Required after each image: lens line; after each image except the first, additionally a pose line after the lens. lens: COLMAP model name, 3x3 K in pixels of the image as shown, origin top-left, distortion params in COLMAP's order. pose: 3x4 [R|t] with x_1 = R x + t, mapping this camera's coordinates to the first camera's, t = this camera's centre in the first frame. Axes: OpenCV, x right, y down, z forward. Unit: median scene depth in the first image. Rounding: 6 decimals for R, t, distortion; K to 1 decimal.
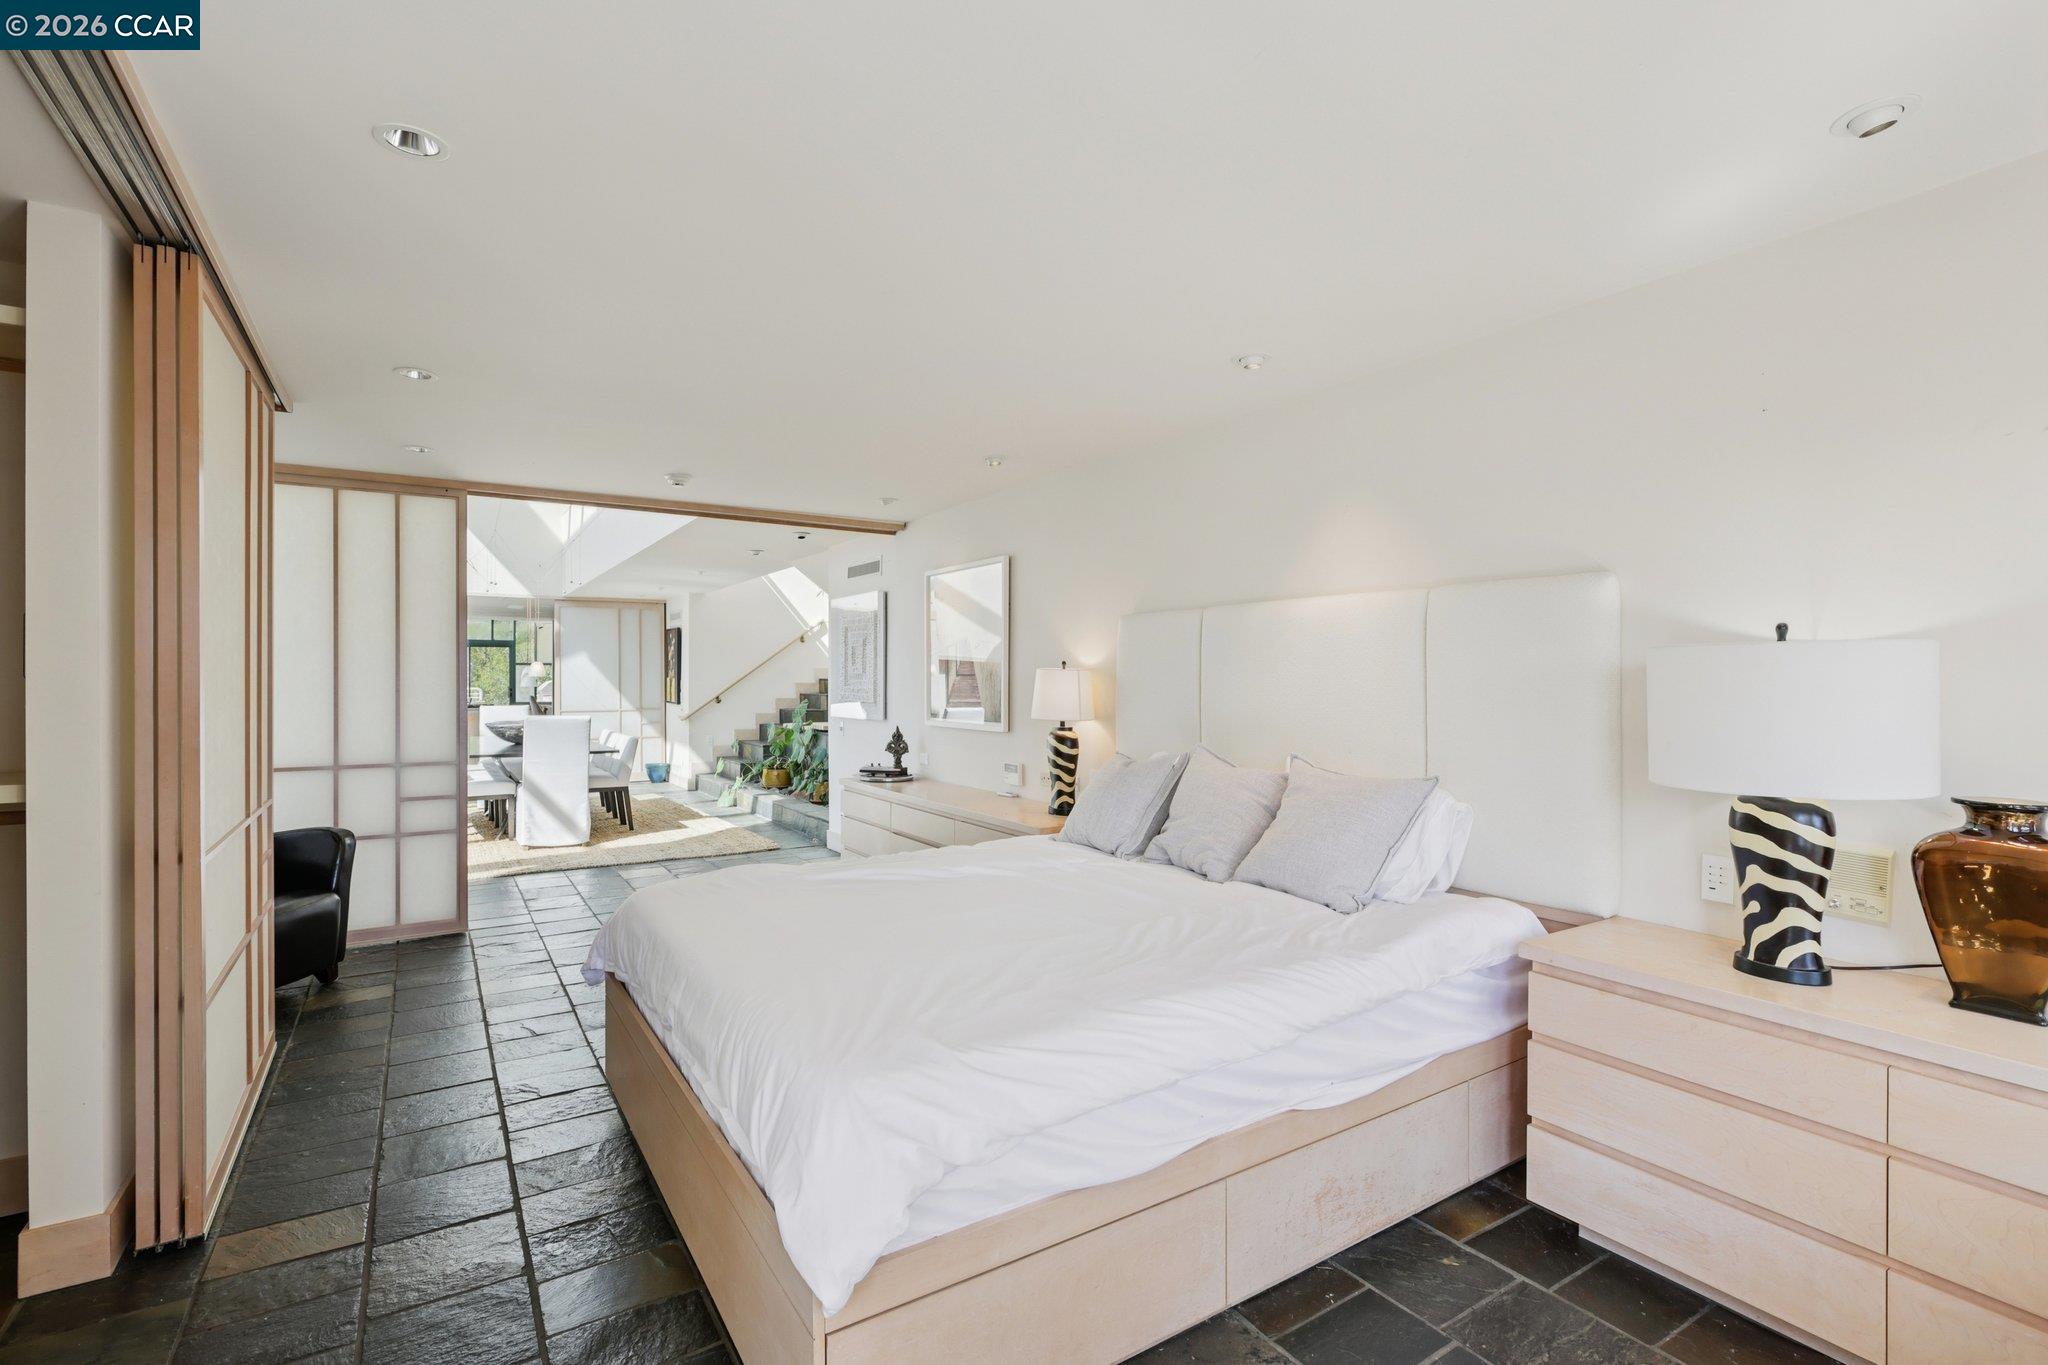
lens RADIAL K [[941.7, 0, 1024.0], [0, 941.7, 682.5], [0, 0, 1]] dist [-0.000446, 0.000017]
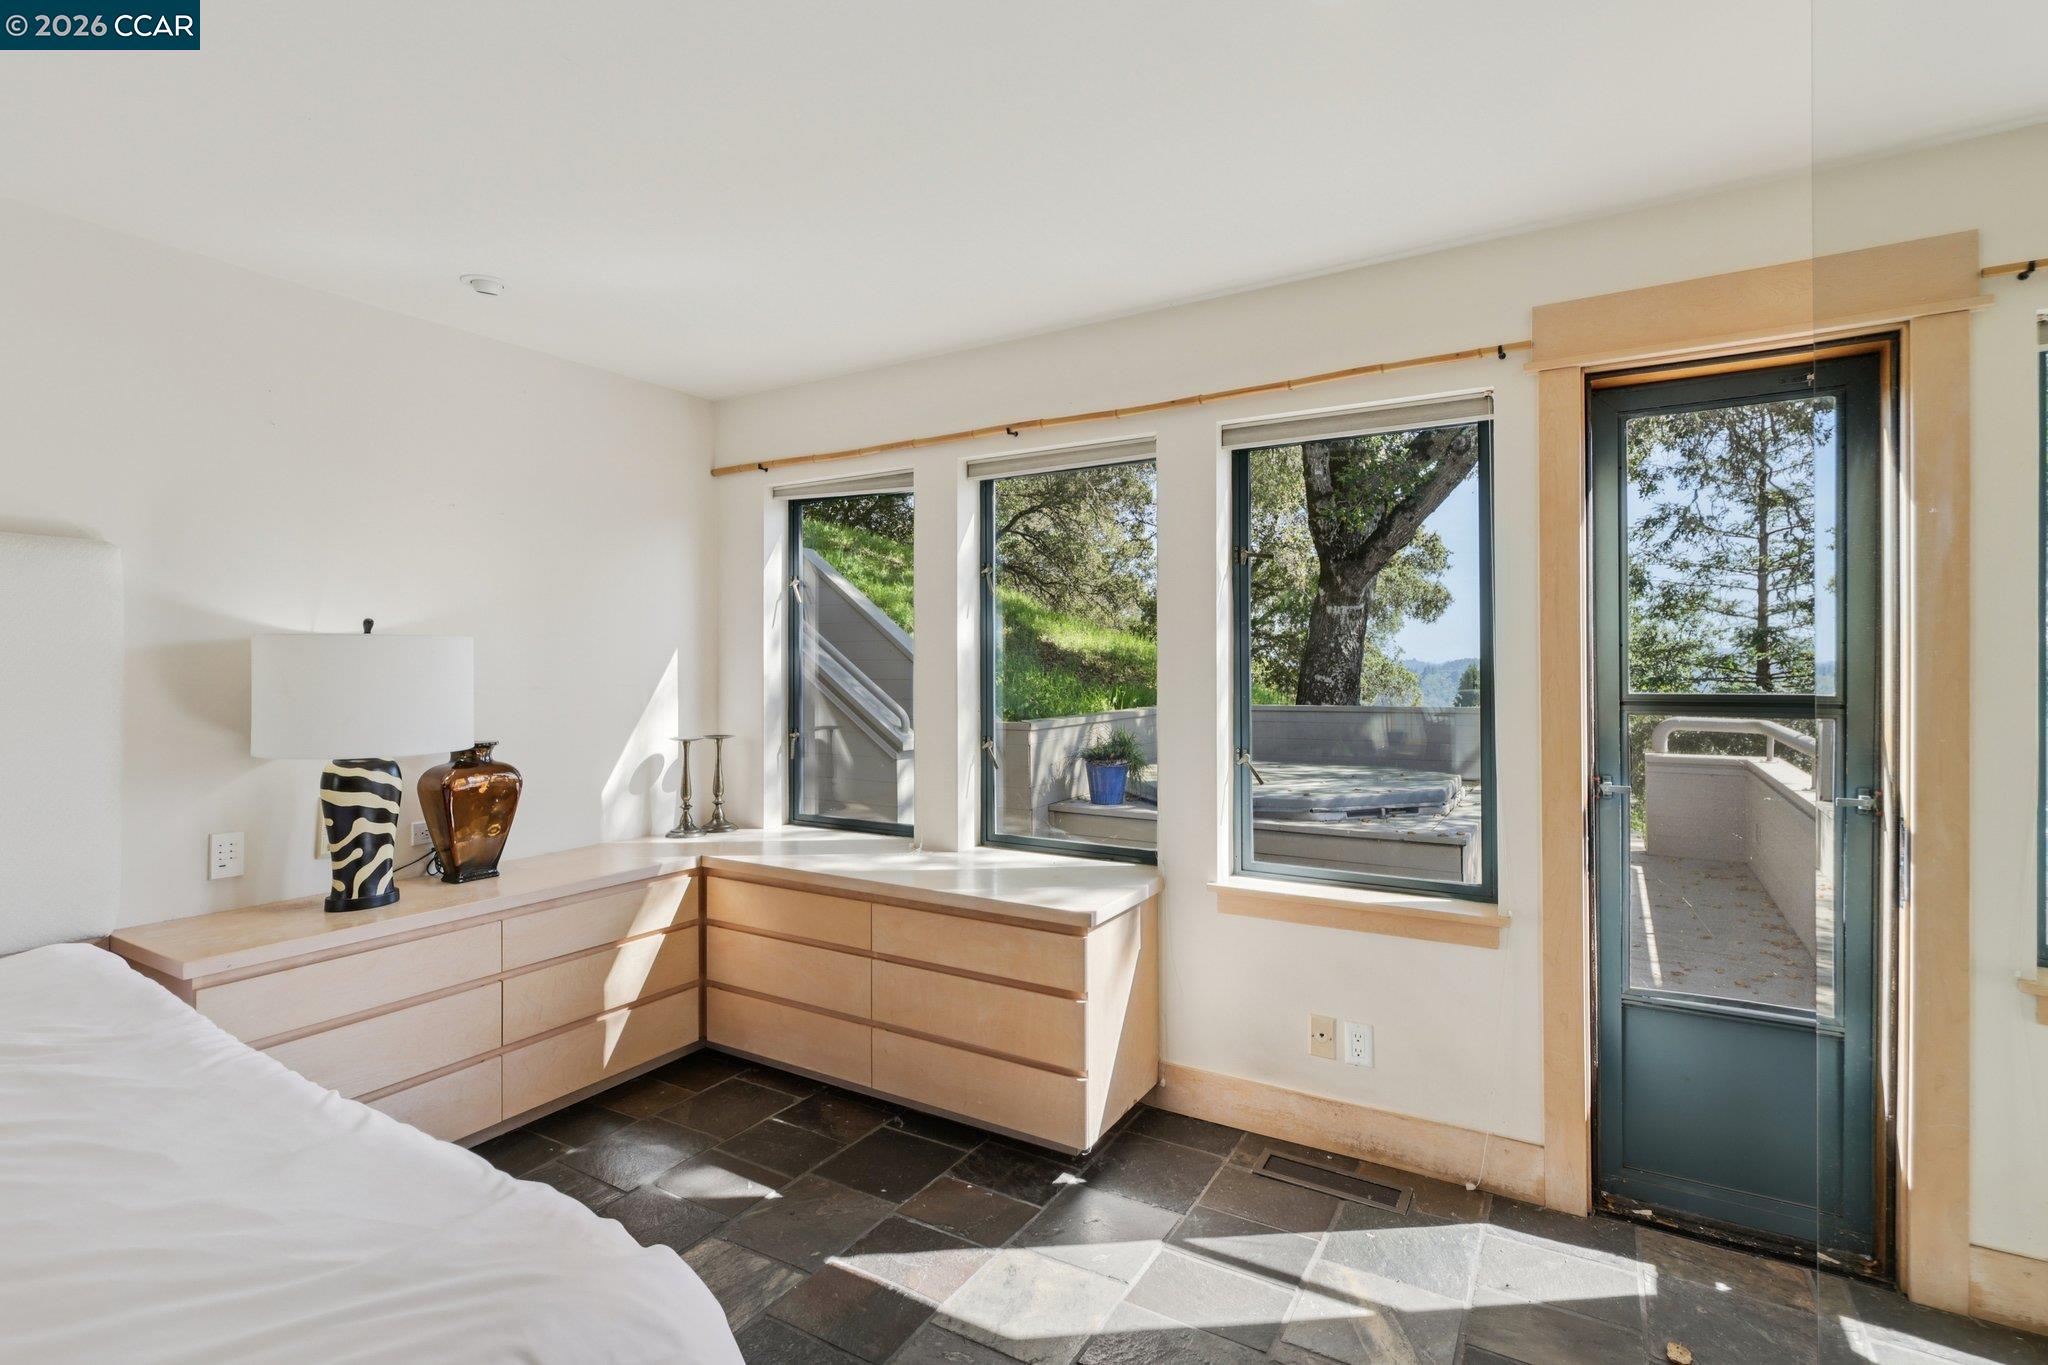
lens RADIAL K [[957.1, 0, 1022.4], [0, 957.1, 689.7], [0, 0, 1]] dist [0.002682, 0.000780]
pose [[-0.437325, -0.011440, 0.899231, -0.701834], [0.003339, 0.999892, 0.014344, 0.014484], [-0.899297, 0.009275, -0.437239, 0.778236]]
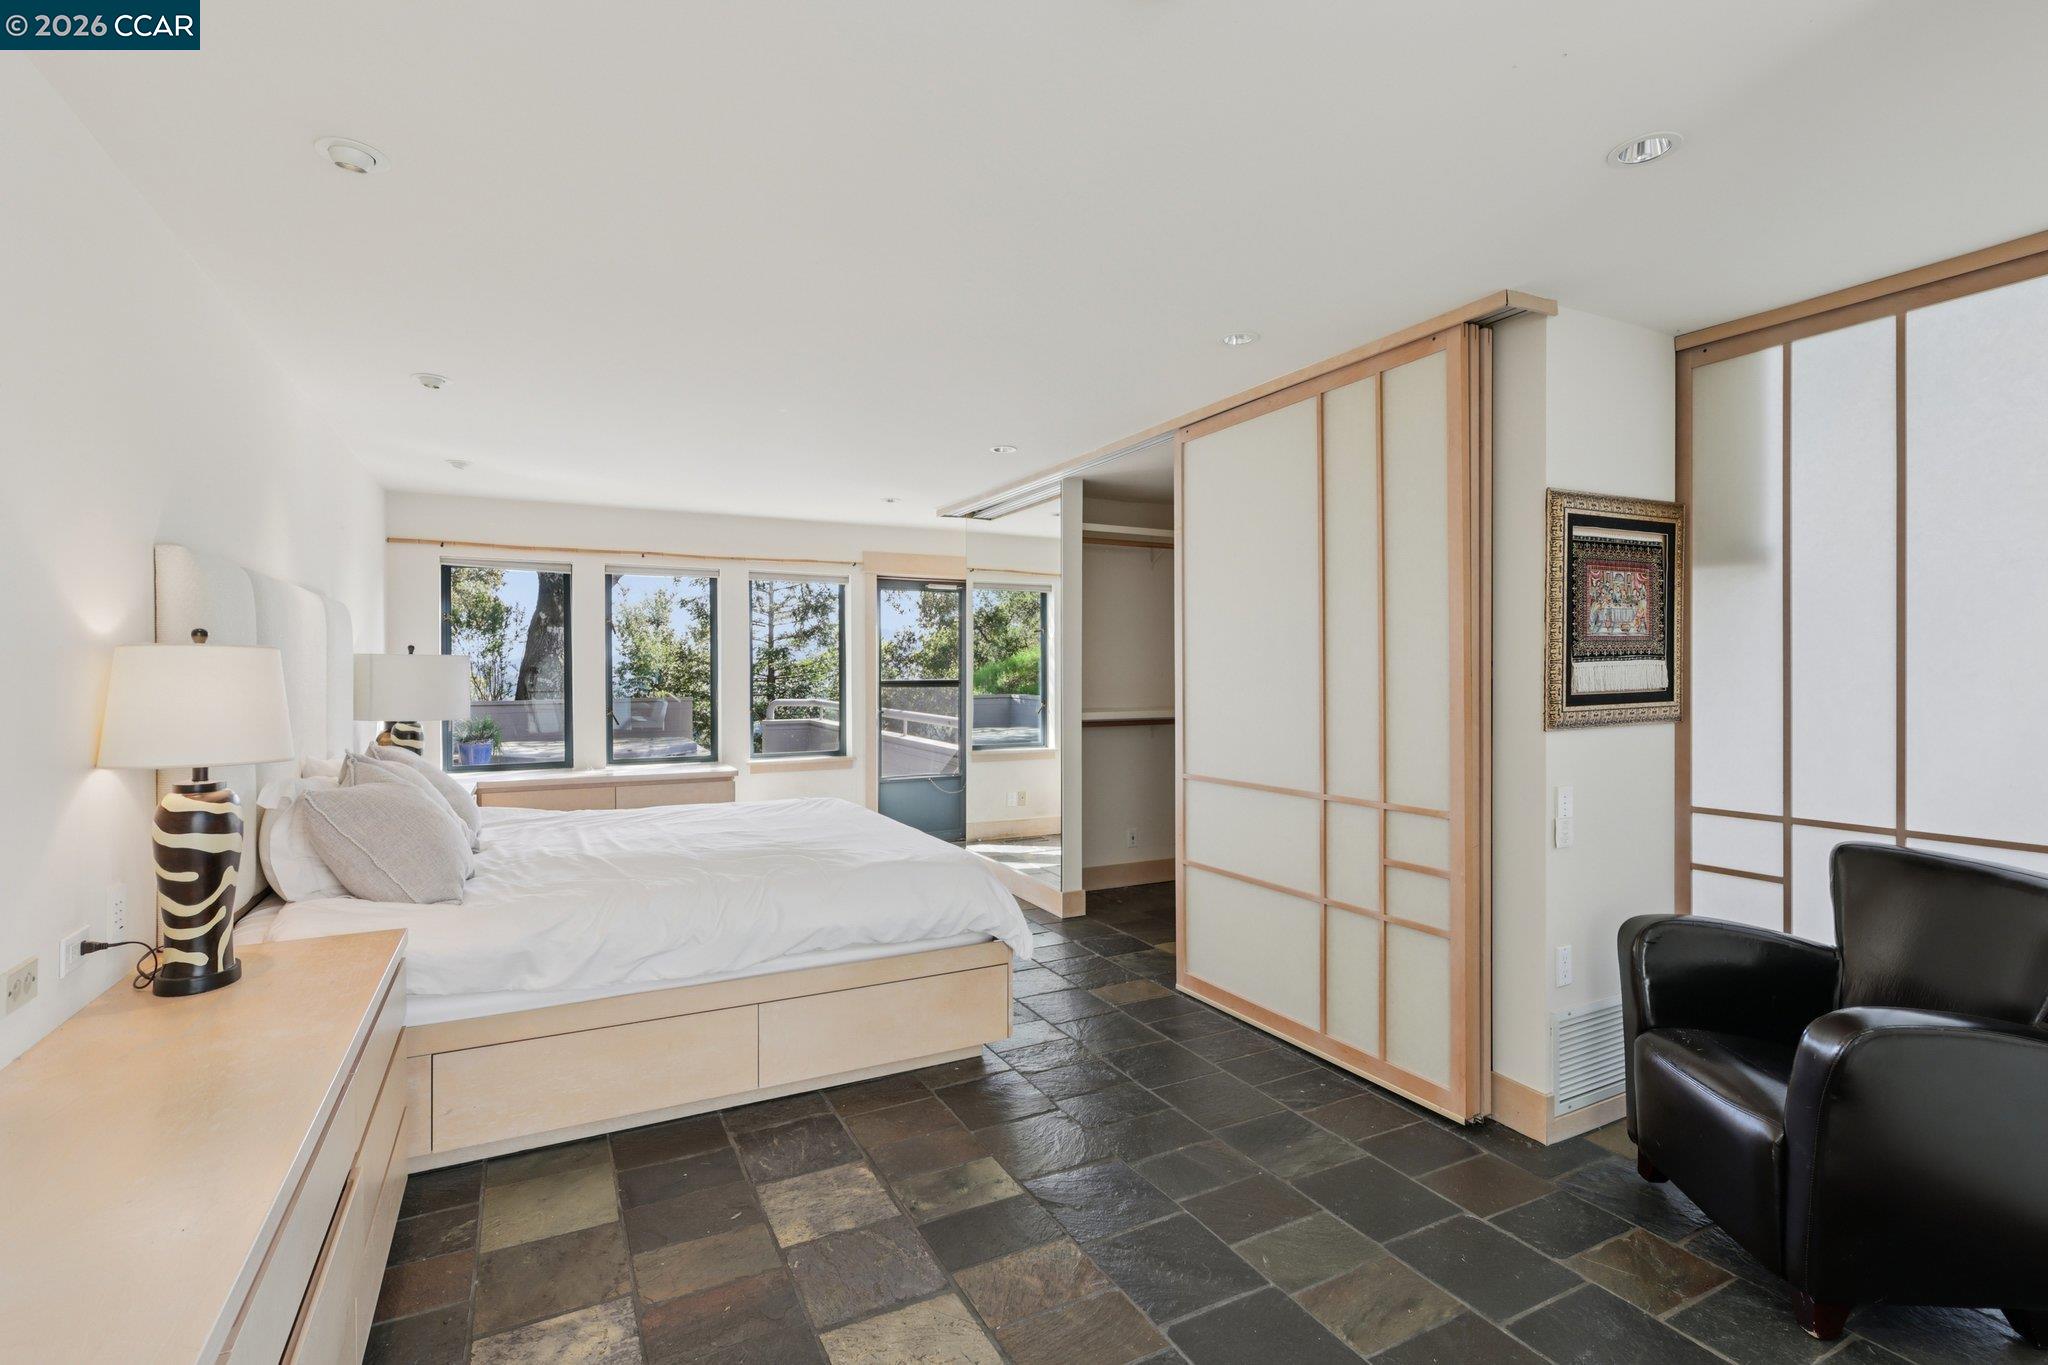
lens RADIAL K [[957.1, 0, 1022.4], [0, 957.1, 689.7], [0, 0, 1]] dist [0.002682, 0.000780]
pose [[-0.995318, 0.006182, 0.096460, -0.819475], [0.007800, 0.999835, 0.016405, 0.013846], [-0.096343, 0.017081, -0.995202, 3.075126]]
